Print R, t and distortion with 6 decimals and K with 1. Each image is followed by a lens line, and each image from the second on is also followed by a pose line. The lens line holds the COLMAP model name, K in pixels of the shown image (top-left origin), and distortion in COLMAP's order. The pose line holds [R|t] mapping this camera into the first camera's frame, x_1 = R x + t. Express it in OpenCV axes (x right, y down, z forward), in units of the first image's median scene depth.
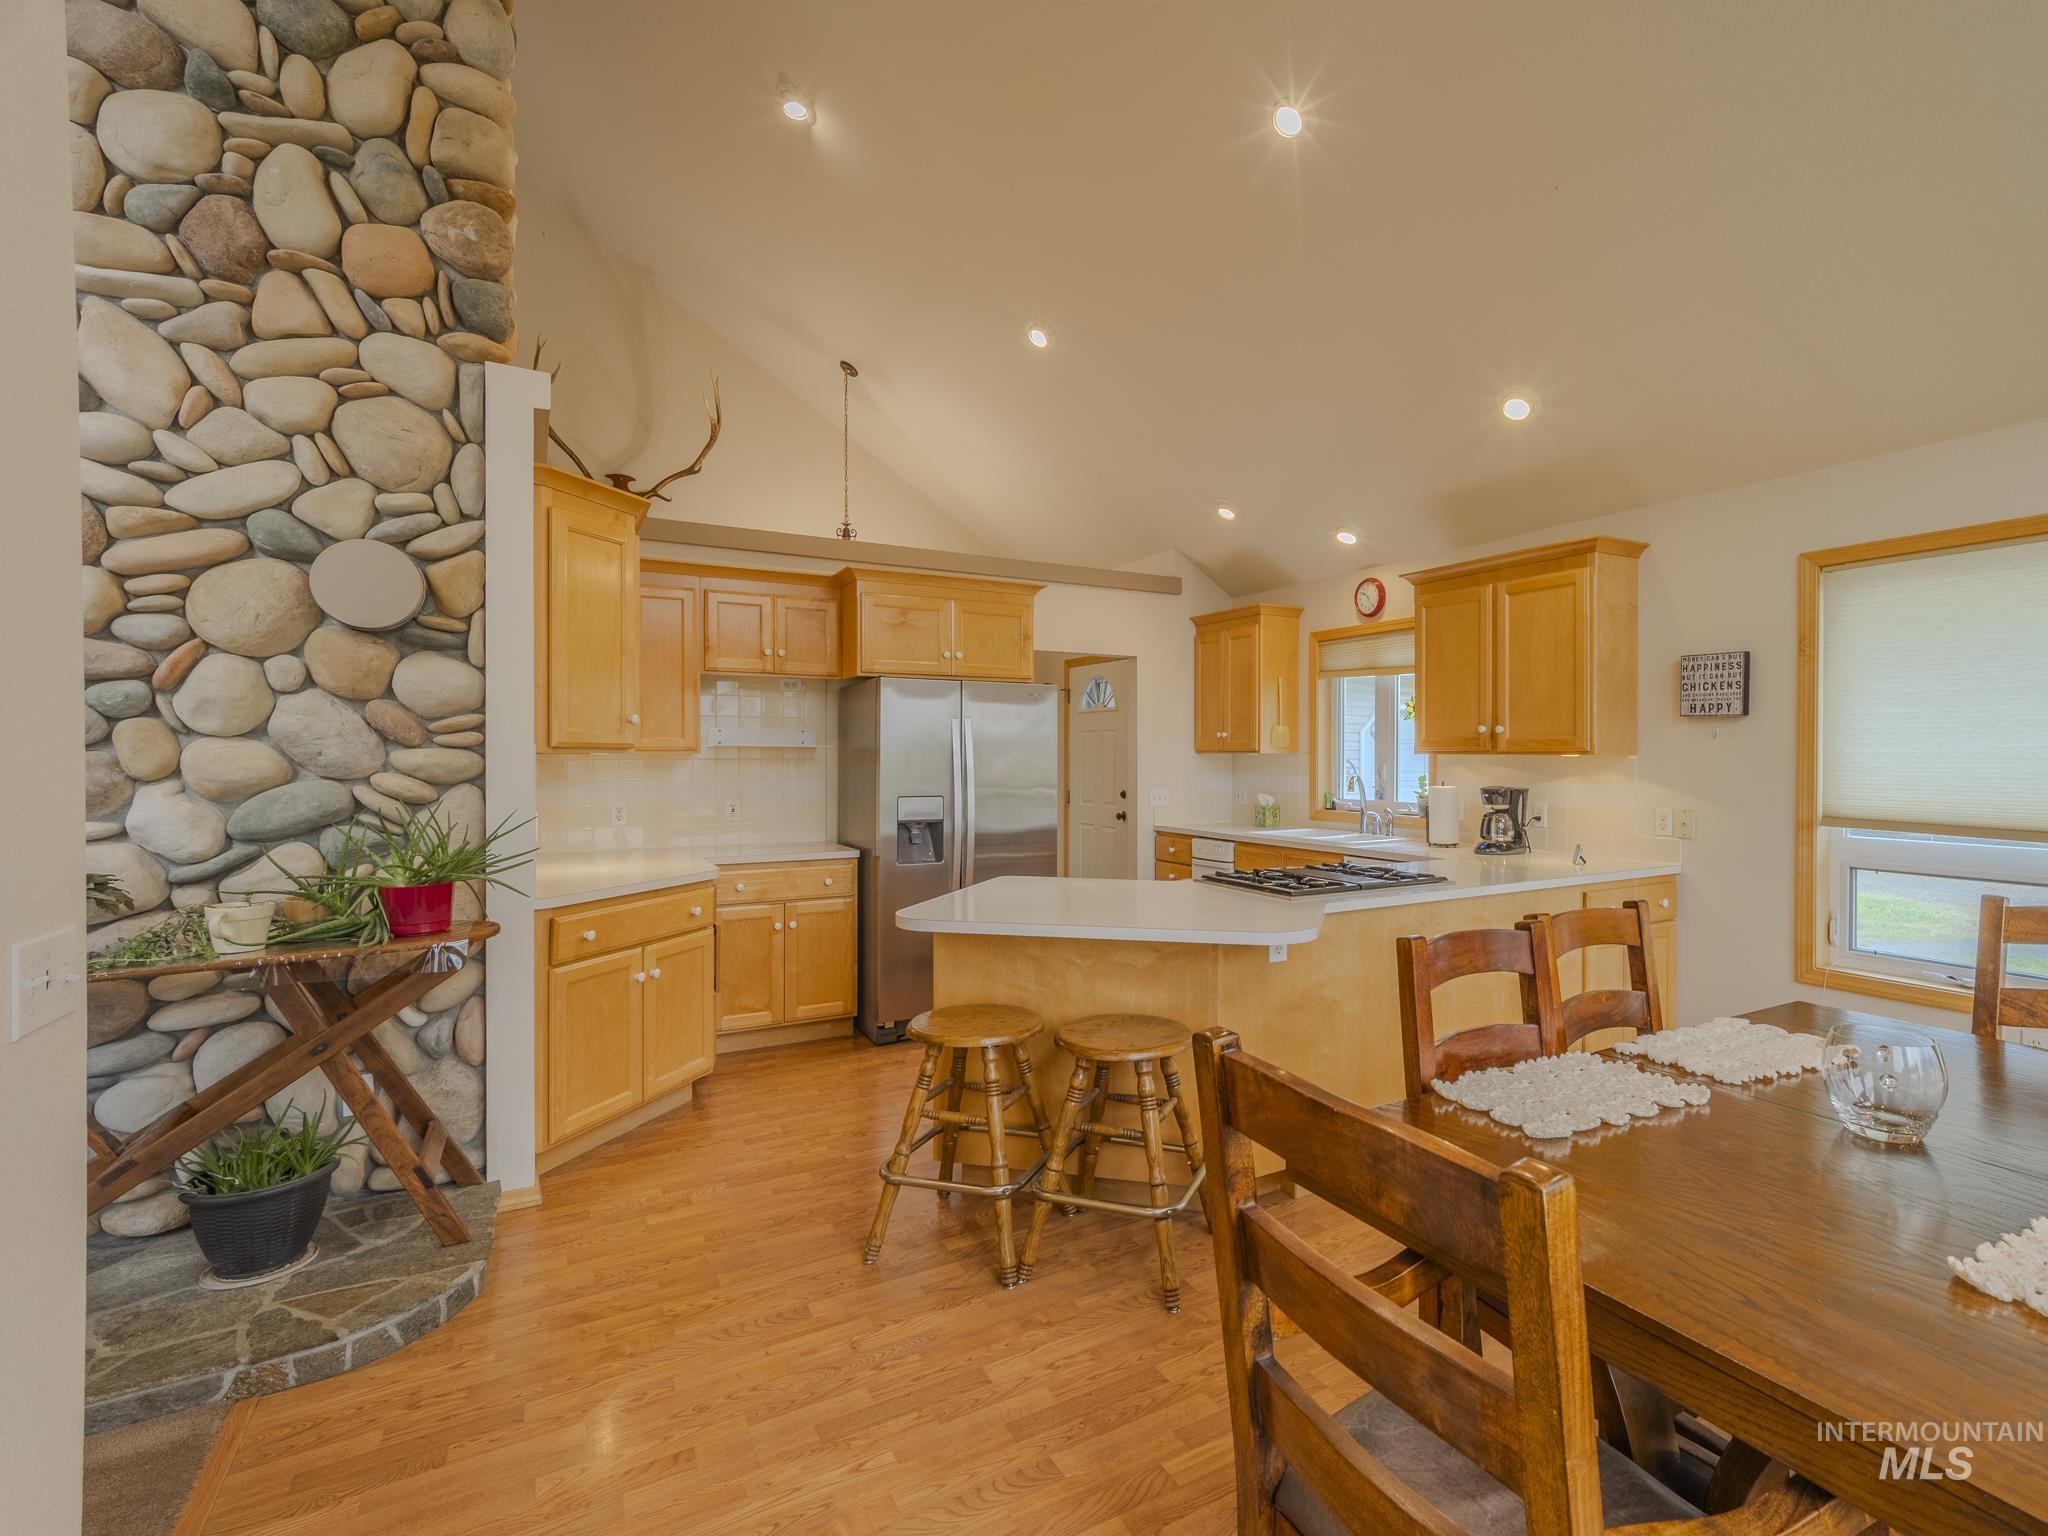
lens RADIAL K [[962.2, 0, 1120.3], [0, 962.2, 750.7], [0, 0, 1]] dist [0.009435, 0.004654]
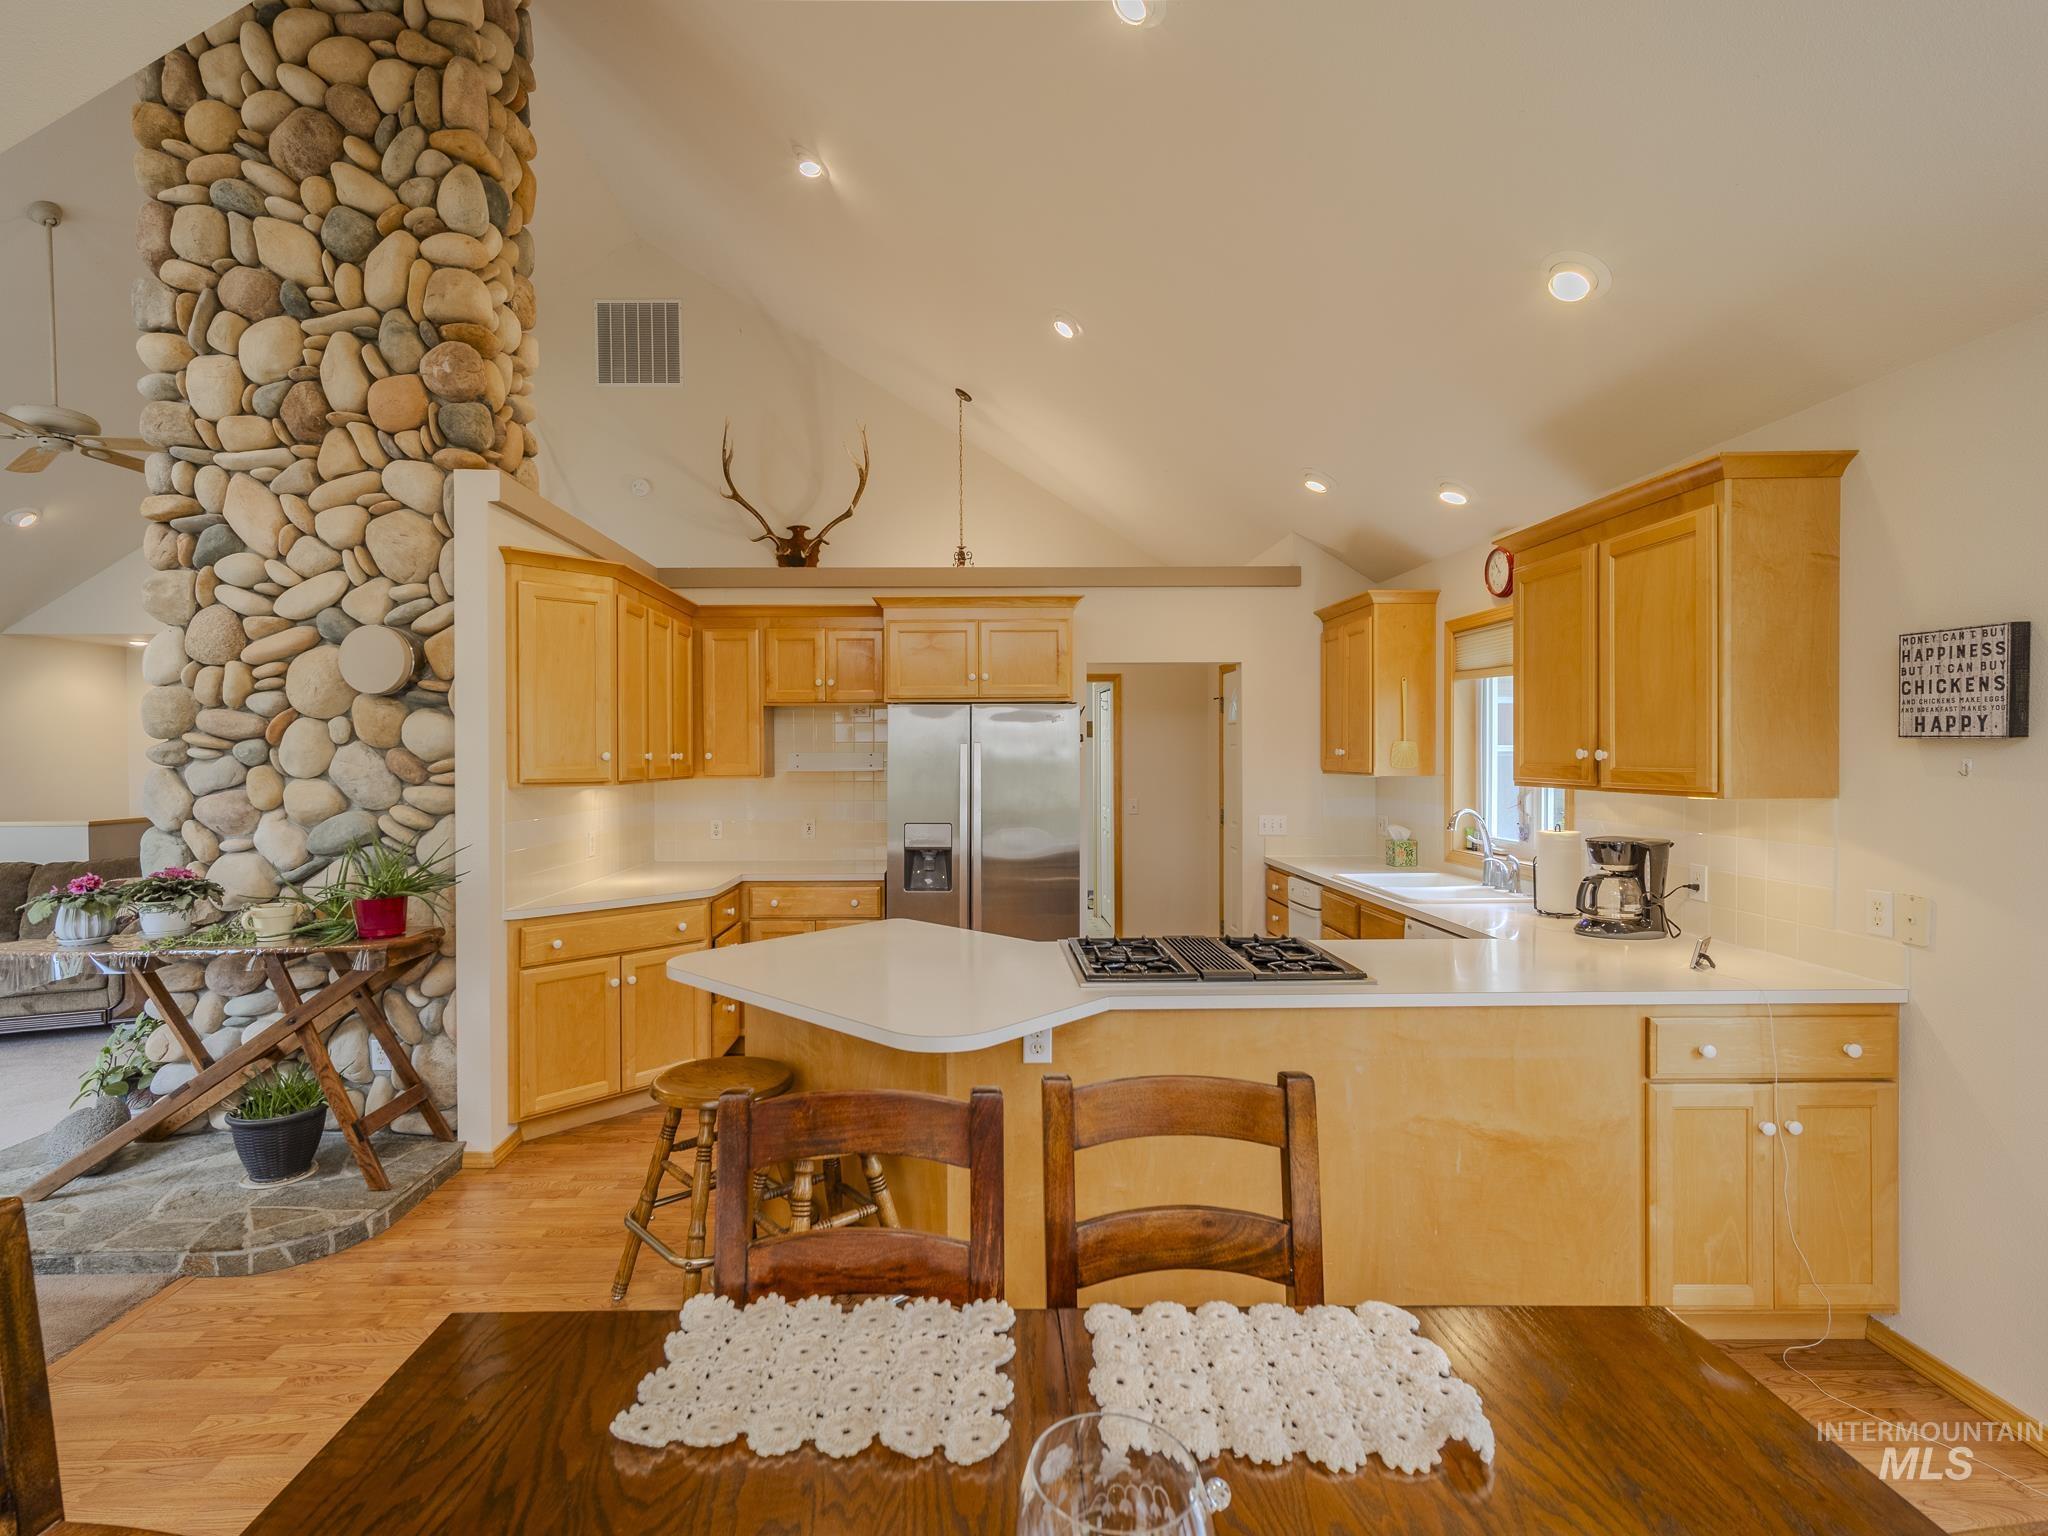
lens RADIAL K [[960.9, 0, 992.5], [0, 960.9, 754.1], [0, 0, 1]] dist [0.008115, 0.001842]
pose [[0.866032, -0.004253, -0.499970, 0.544865], [0.007830, 0.999957, 0.005056, -0.044668], [0.499927, -0.008293, 0.866028, 0.287262]]
